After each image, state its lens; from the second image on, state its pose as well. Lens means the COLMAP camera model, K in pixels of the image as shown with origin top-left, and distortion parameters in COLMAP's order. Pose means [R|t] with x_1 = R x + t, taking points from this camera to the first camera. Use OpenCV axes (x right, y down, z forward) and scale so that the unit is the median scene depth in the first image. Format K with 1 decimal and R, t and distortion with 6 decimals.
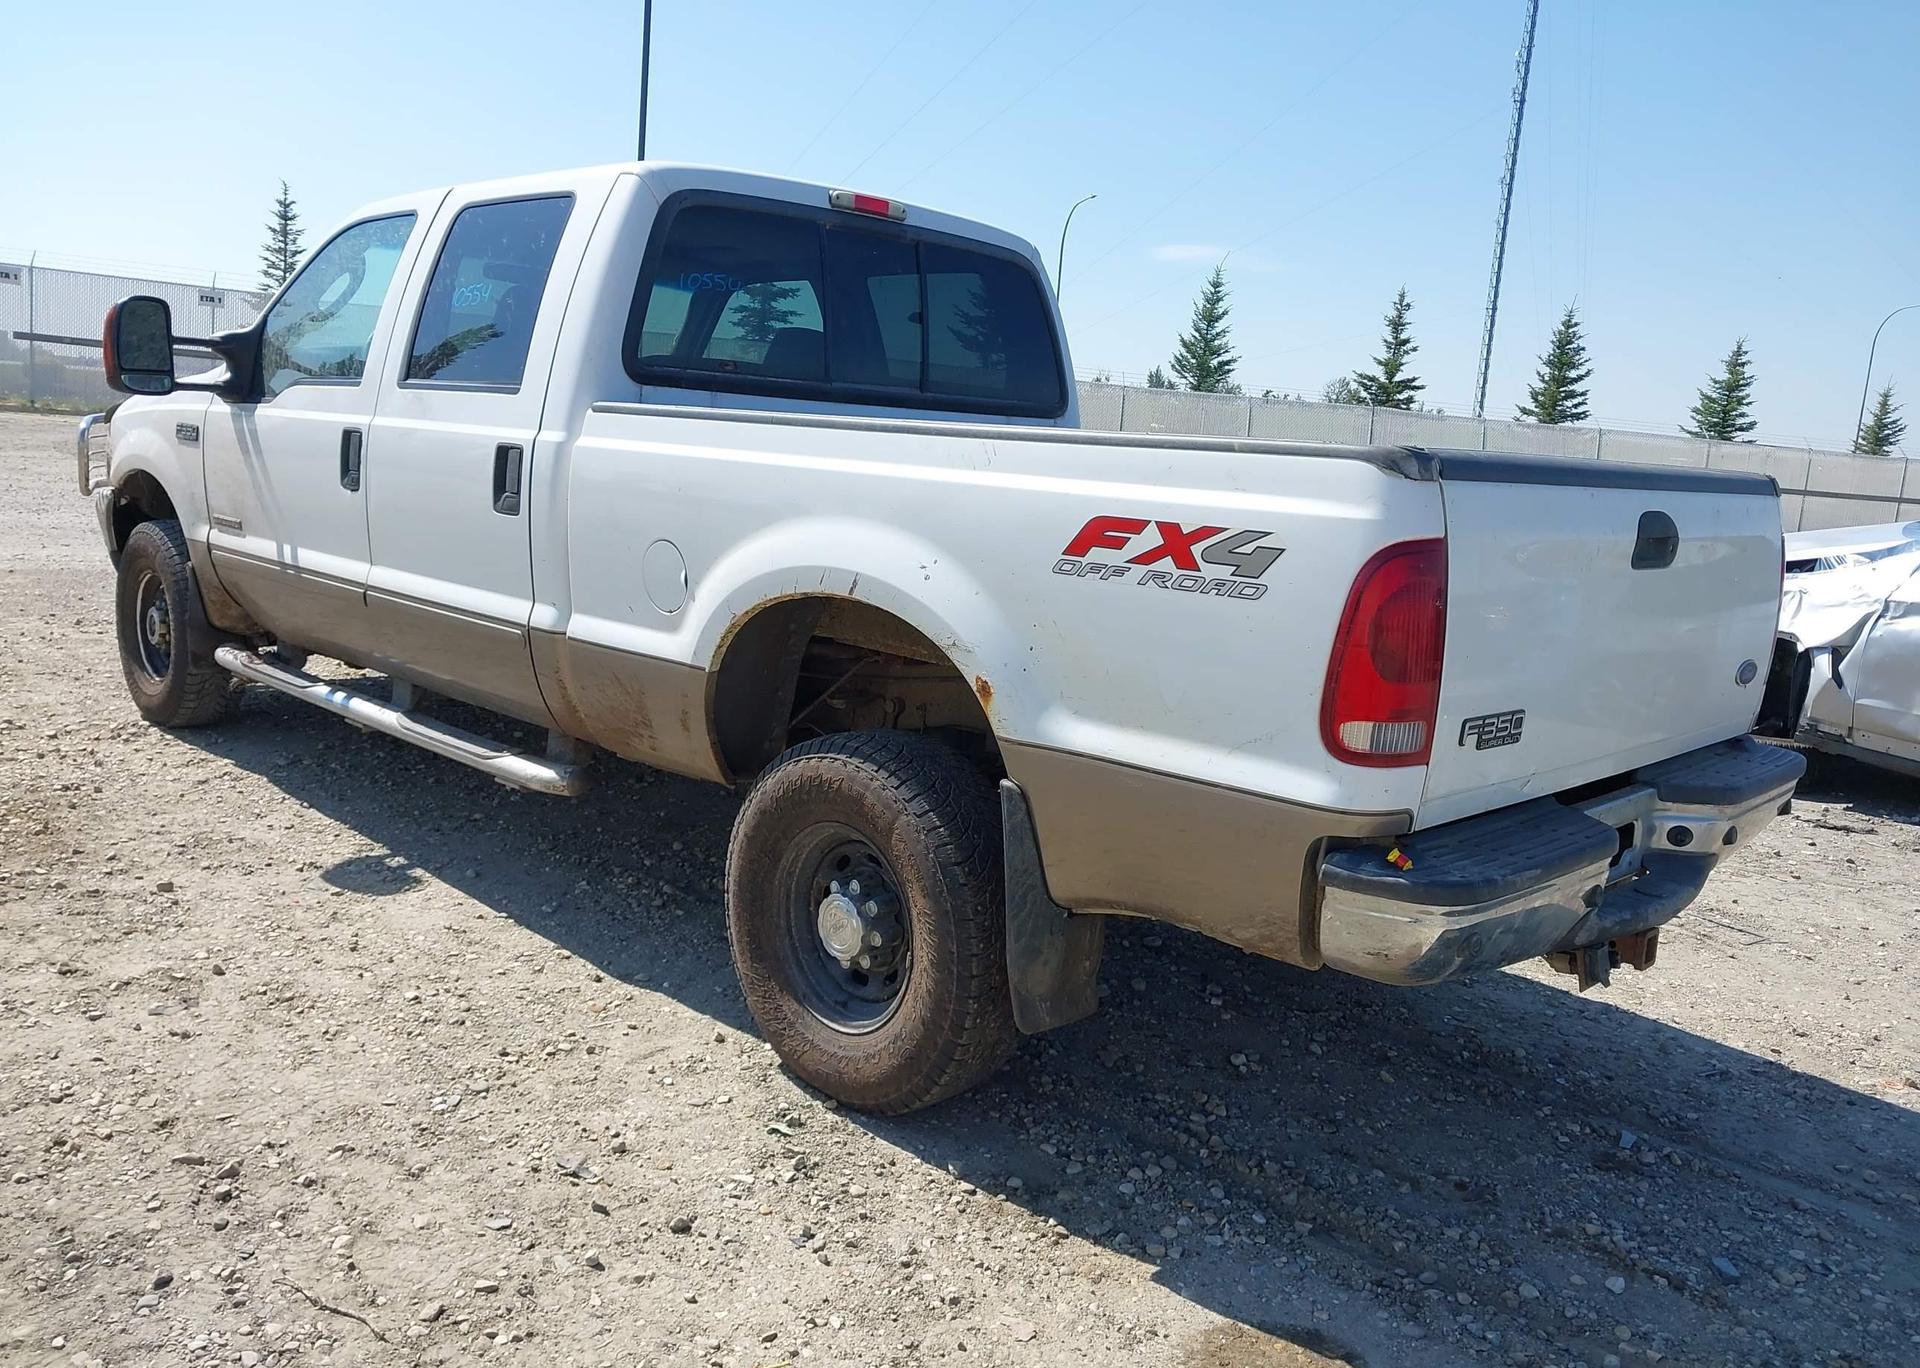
lens RADIAL K [[1526.1, 0, 971.8], [0, 1526.1, 679.4], [0, 0, 1]] dist [0.038180, -0.052904]
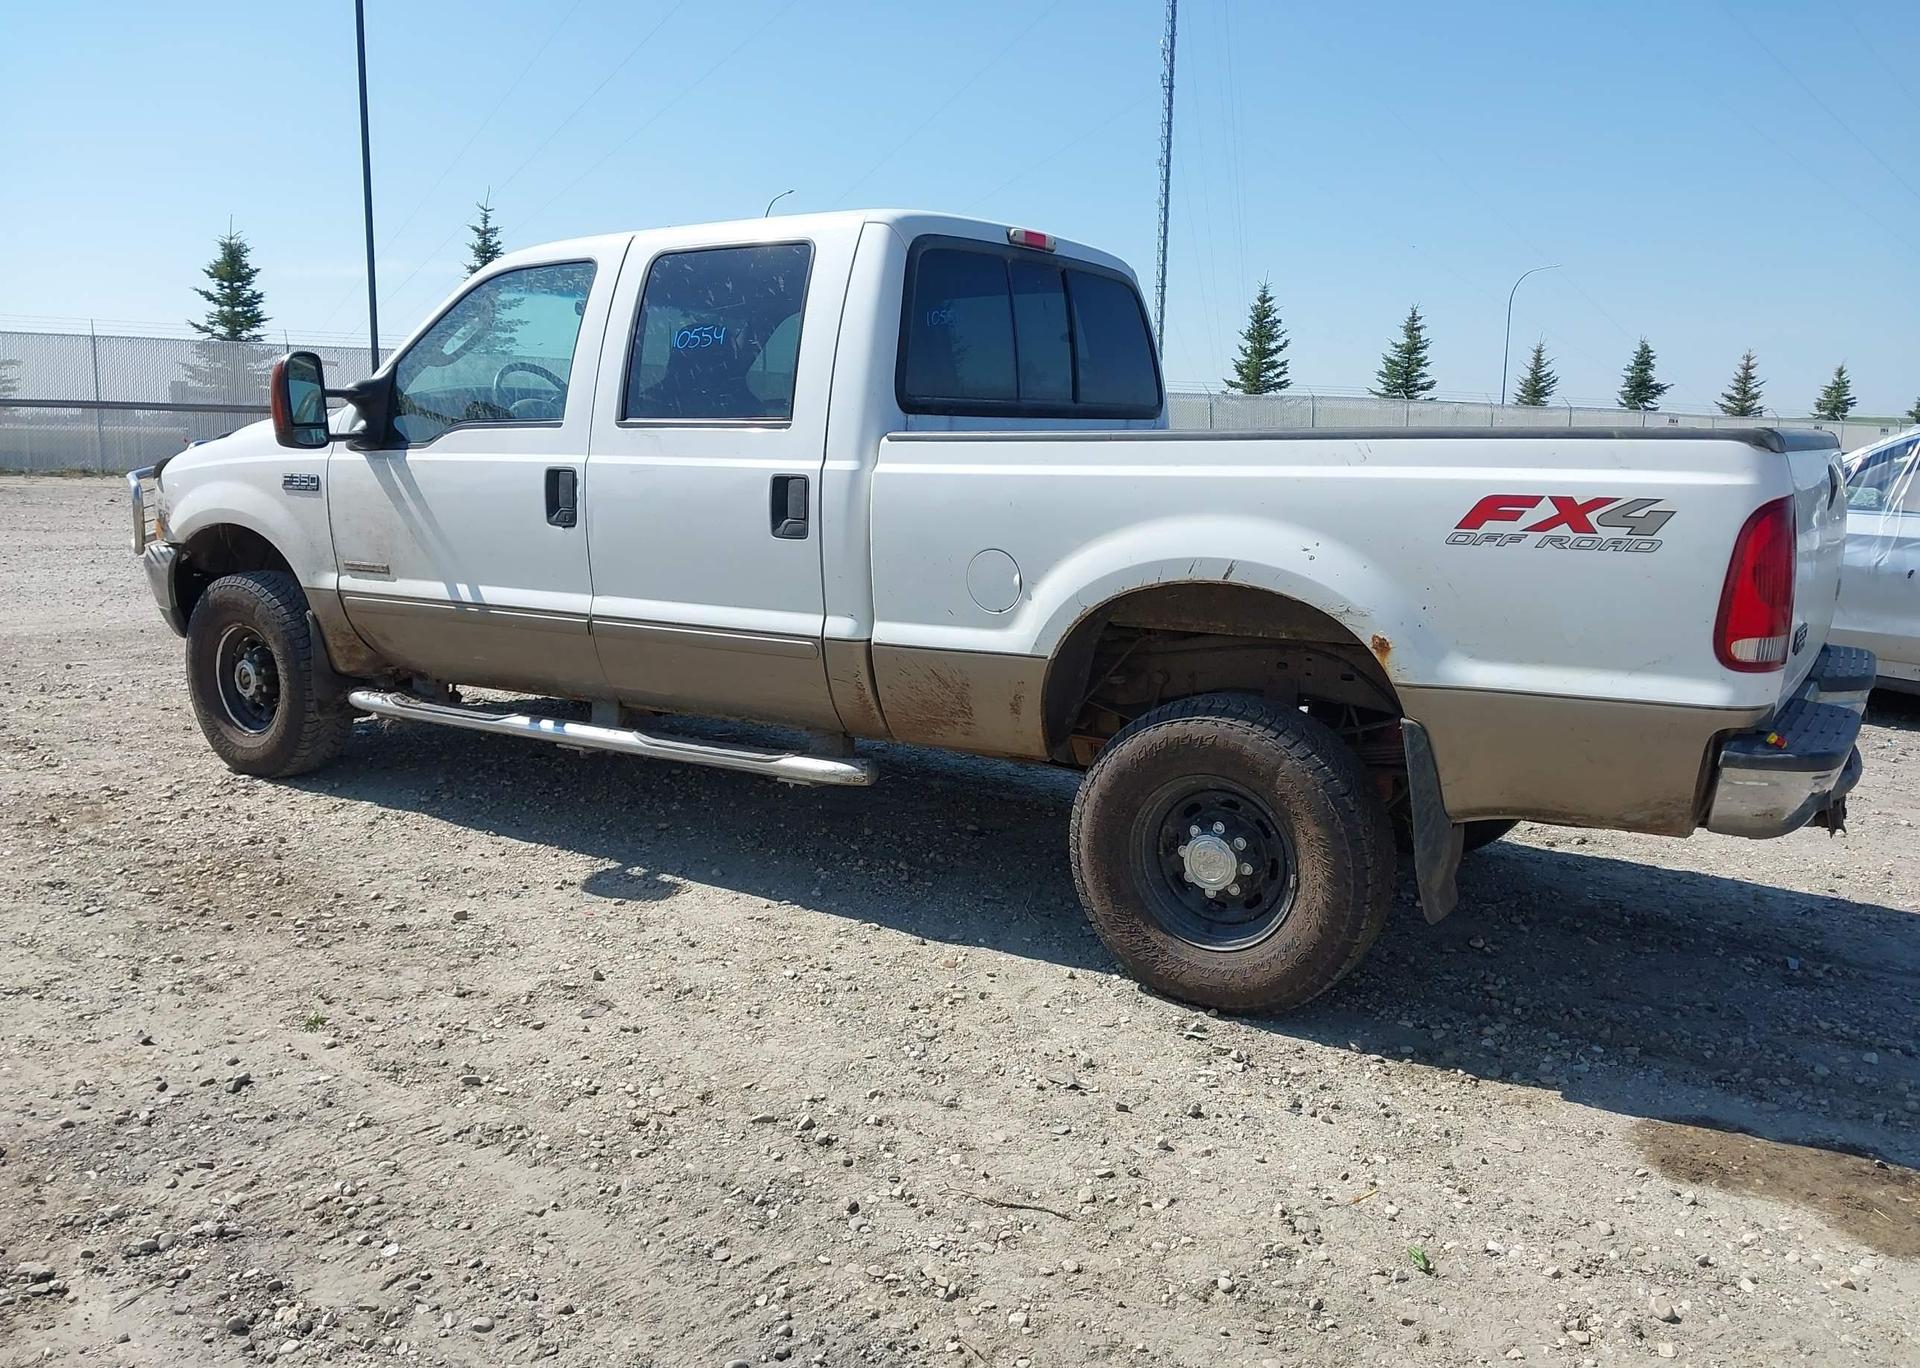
lens RADIAL K [[1523.8, 0, 968.6], [0, 1523.8, 688.2], [0, 0, 1]] dist [0.036694, -0.049729]
pose [[0.978633, -0.091568, 0.184101, -0.411350], [0.089561, 0.995796, 0.019204, -0.009449], [-0.185086, -0.002305, 0.982720, -0.103692]]
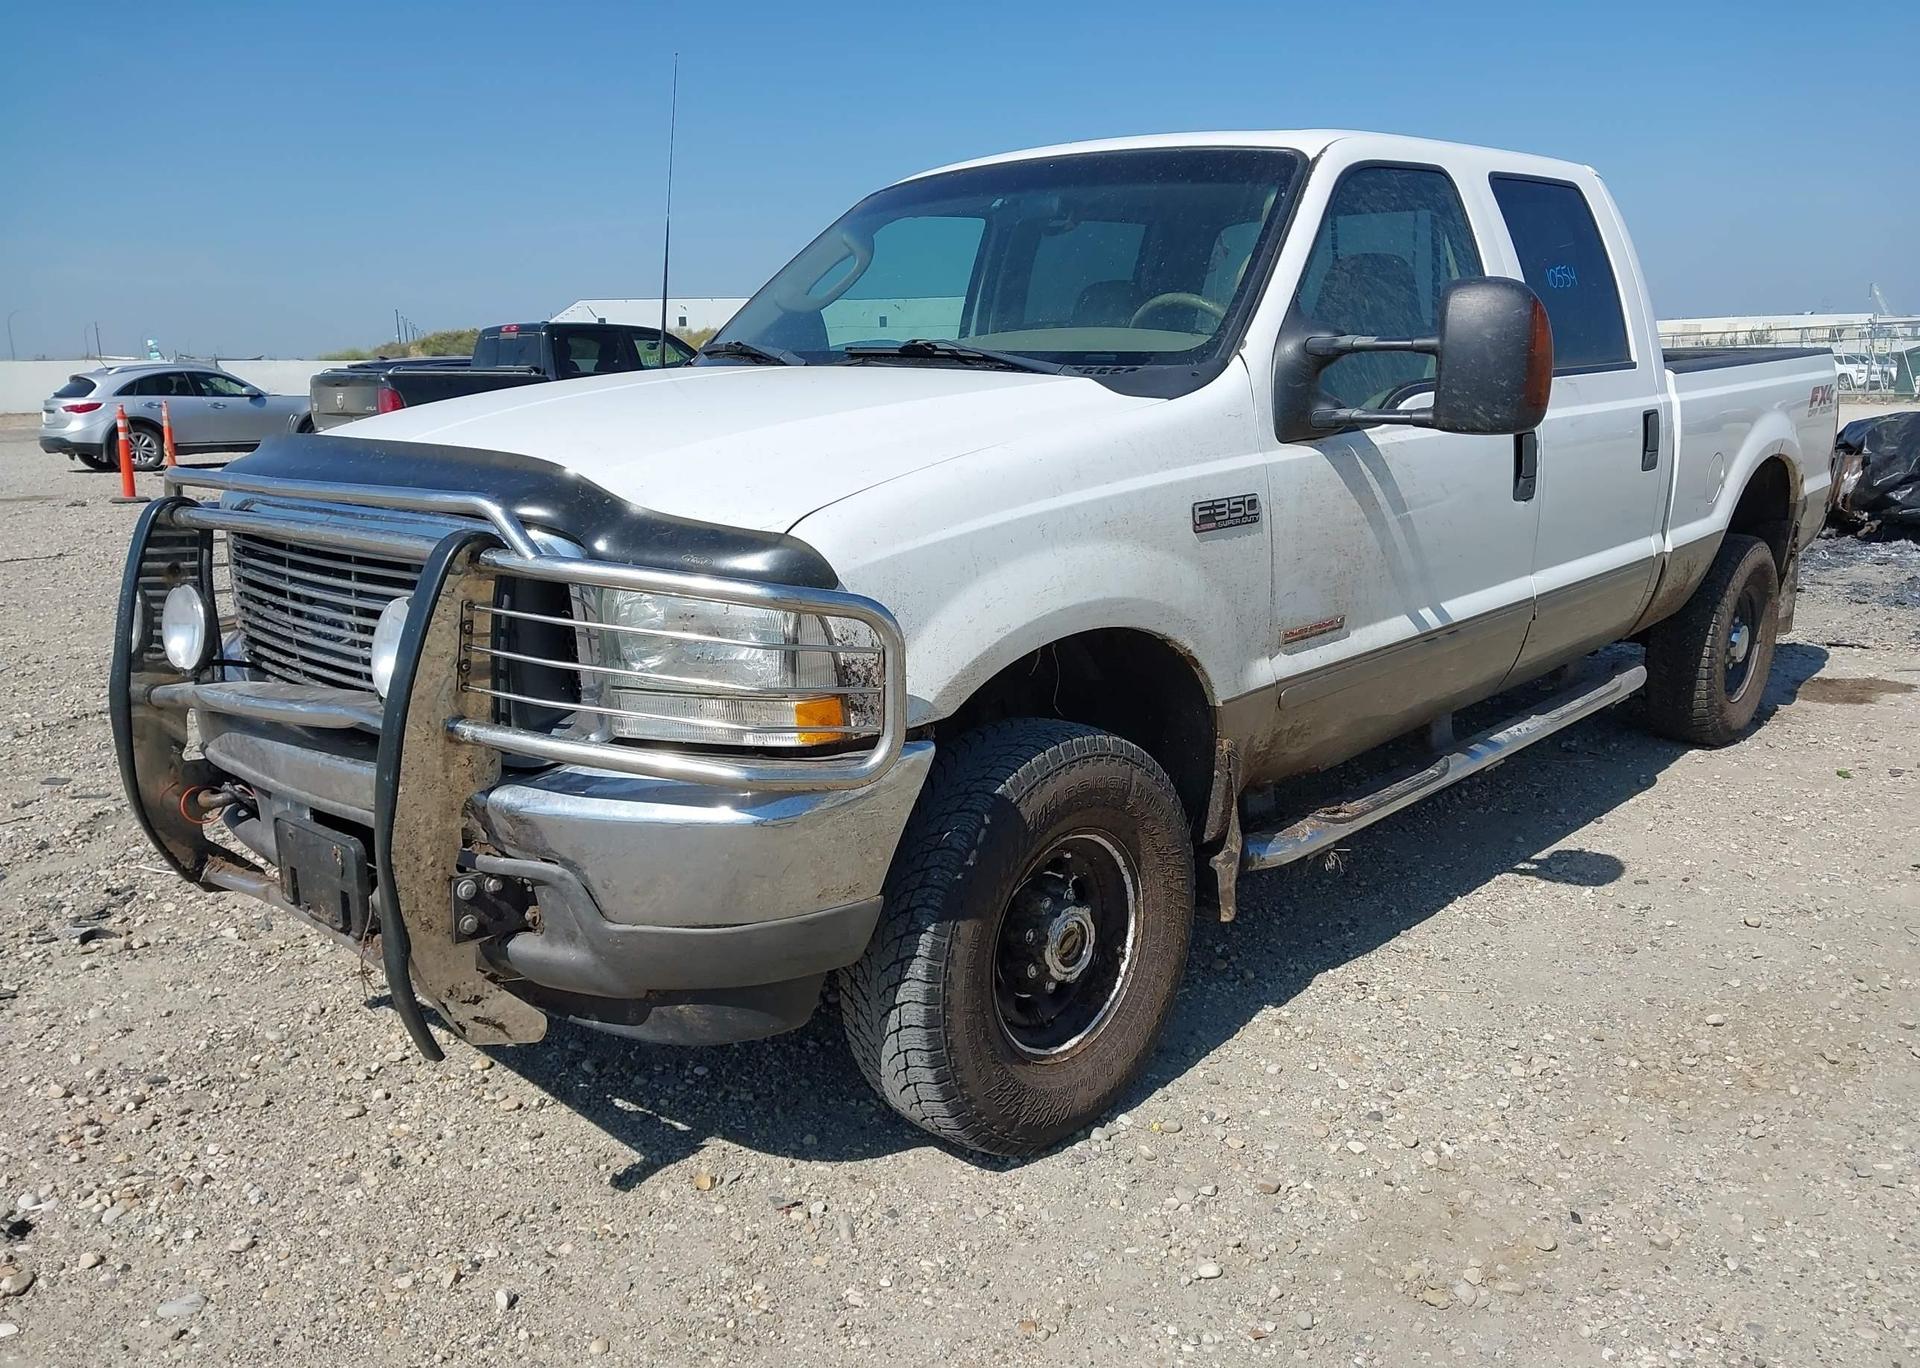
lens RADIAL K [[1526.1, 0, 995.2], [0, 1526.1, 697.9], [0, 0, 1]] dist [0.038180, -0.052904]
pose [[-0.047043, -0.296013, 0.954025, -1.548457], [0.176839, 0.937528, 0.299614, -0.409855], [-0.983115, 0.182803, 0.008242, 1.609913]]
